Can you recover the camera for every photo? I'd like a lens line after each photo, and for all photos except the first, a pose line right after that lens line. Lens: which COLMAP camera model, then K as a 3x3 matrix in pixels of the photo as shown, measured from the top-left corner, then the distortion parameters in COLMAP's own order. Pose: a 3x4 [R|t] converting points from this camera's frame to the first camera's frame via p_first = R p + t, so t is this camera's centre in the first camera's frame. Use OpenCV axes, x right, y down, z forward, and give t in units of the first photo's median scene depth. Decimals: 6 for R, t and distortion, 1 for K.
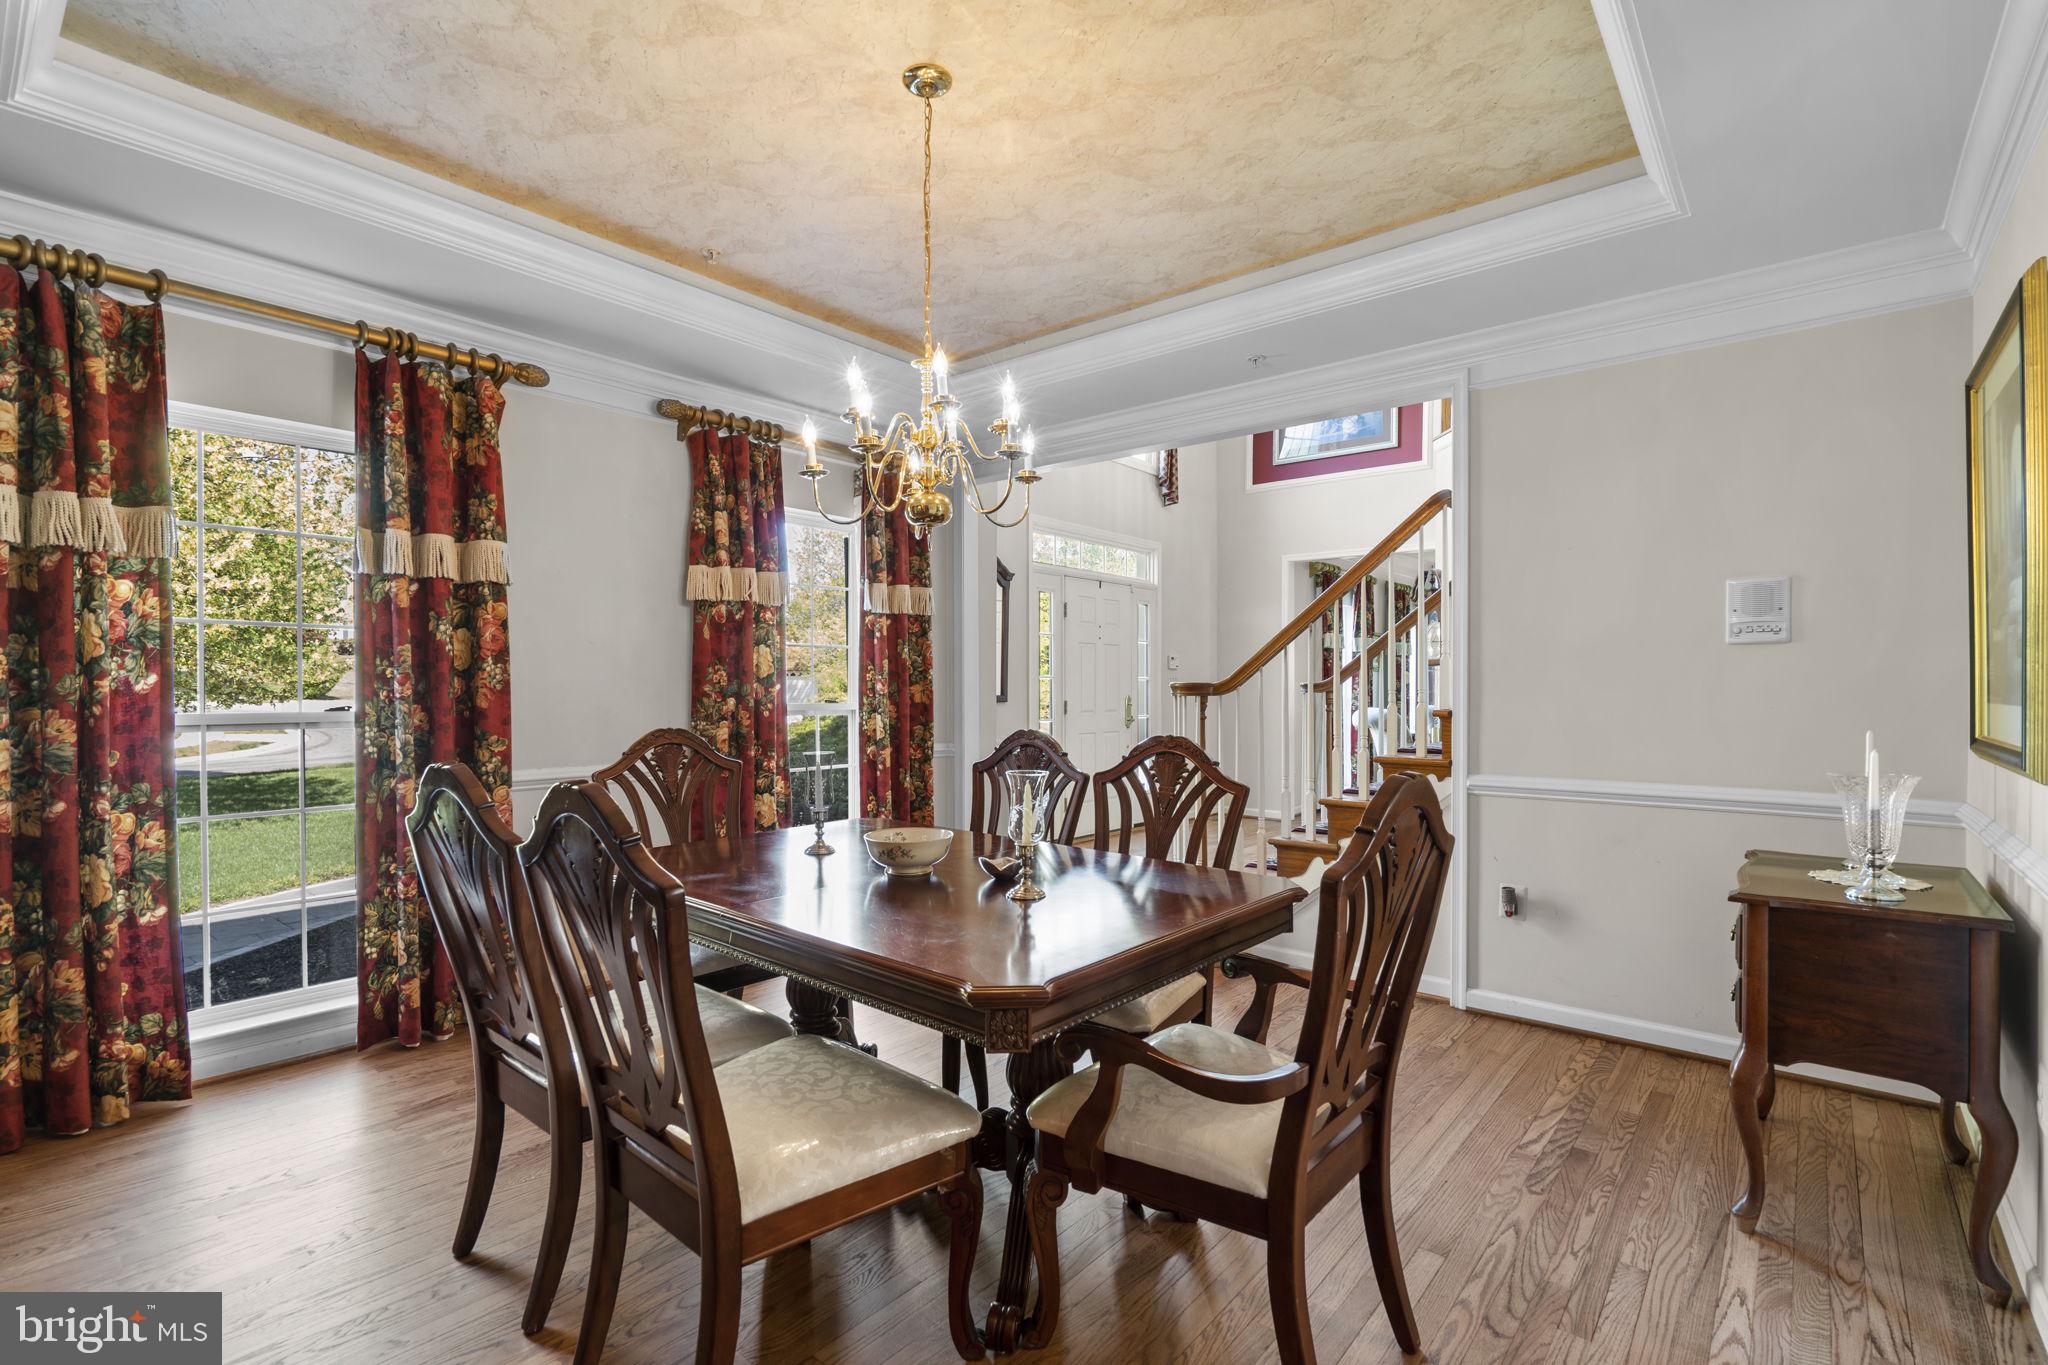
lens RADIAL K [[935.3, 0, 1023.8], [0, 935.3, 685.1], [0, 0, 1]] dist [-0.000142, -0.000010]
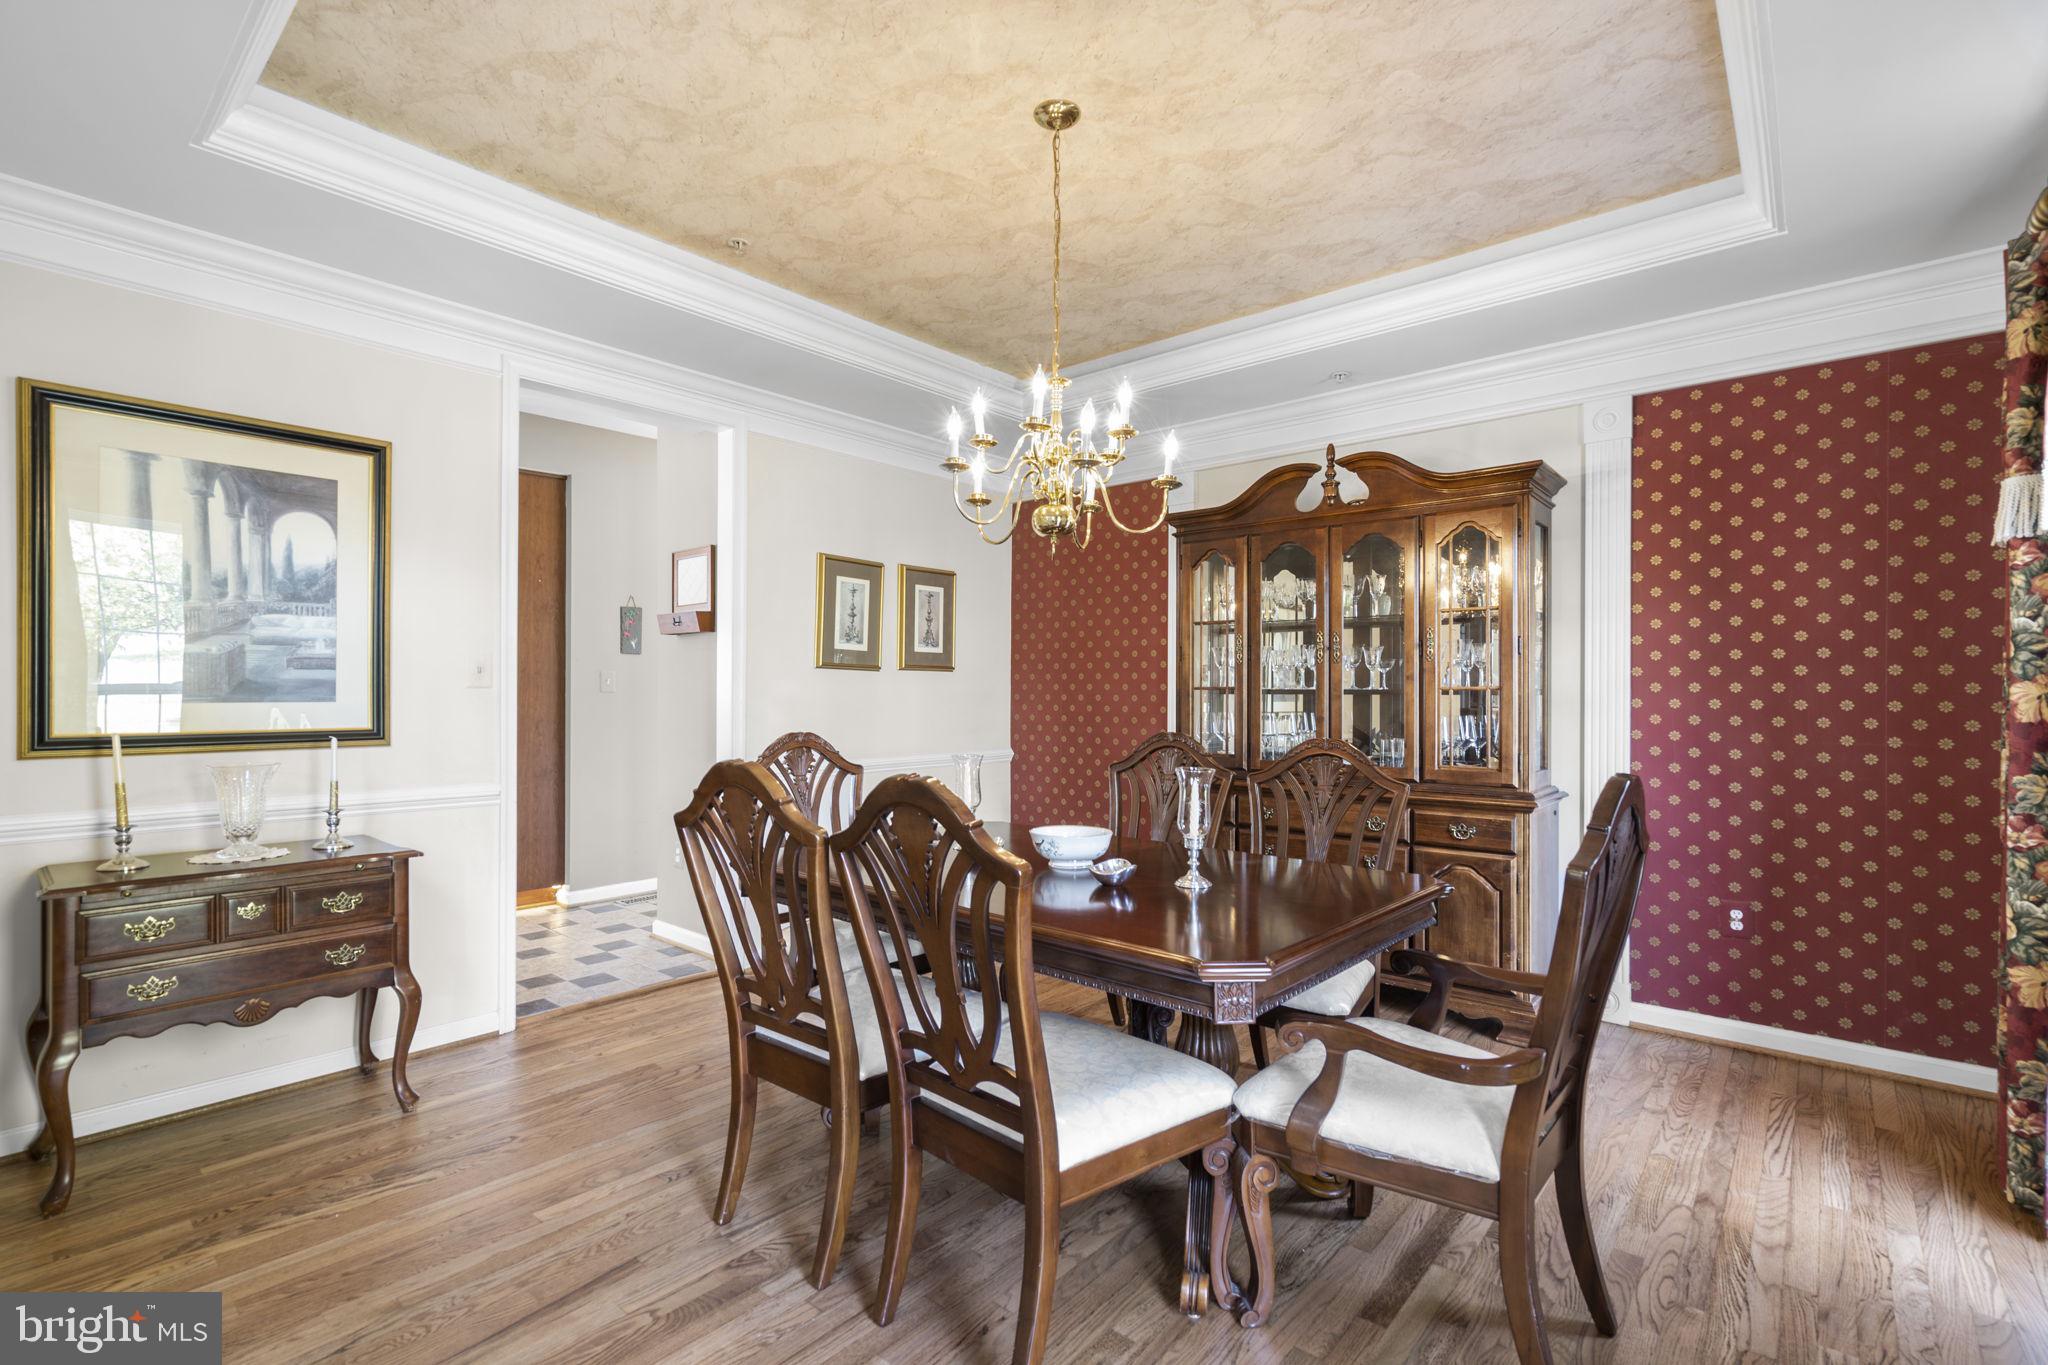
lens RADIAL K [[935.3, 0, 1023.4], [0, 935.3, 689.5], [0, 0, 1]] dist [-0.000142, -0.000010]
pose [[-0.999933, -0.001972, 0.011436, -0.074897], [-0.001994, 0.999996, -0.001845, 0.002365], [-0.011433, -0.001868, -0.999933, 1.972504]]
